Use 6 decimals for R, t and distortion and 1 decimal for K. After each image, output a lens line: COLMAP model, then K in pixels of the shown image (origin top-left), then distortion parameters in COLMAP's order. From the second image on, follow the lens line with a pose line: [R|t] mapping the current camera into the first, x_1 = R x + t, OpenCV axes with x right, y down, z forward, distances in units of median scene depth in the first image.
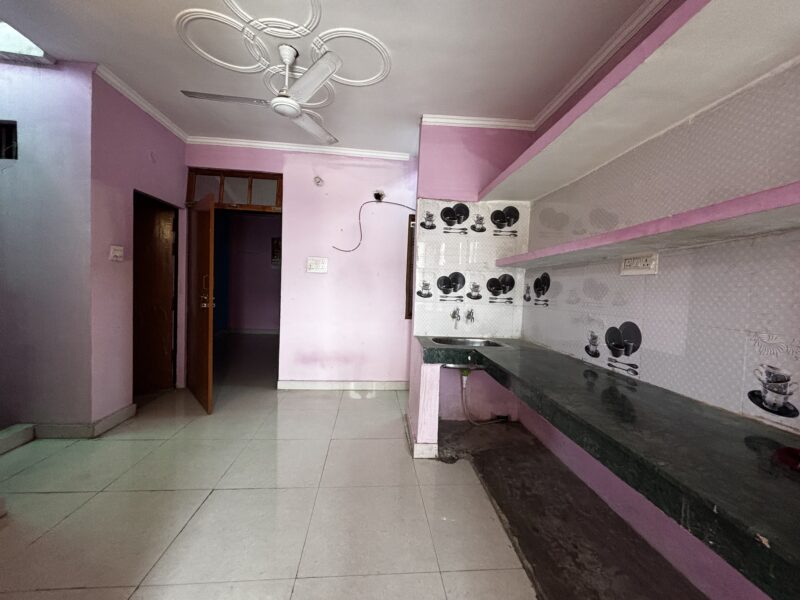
lens RADIAL K [[325.0, 0, 397.7], [0, 325.0, 303.4], [0, 0, 1]] dist [0.002306, 0.001424]
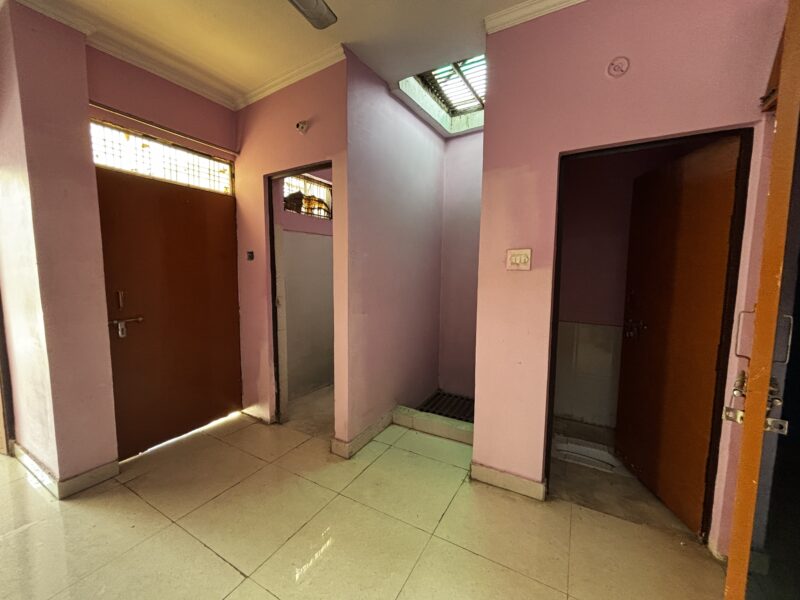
lens RADIAL K [[325.0, 0, 398.5], [0, 325.0, 294.7], [0, 0, 1]] dist [0.002306, 0.001424]
pose [[-0.576251, 0.018371, -0.817066, -0.180116], [-0.070751, 0.994873, 0.072268, -0.163630], [0.814204, 0.099453, -0.571997, 1.799528]]
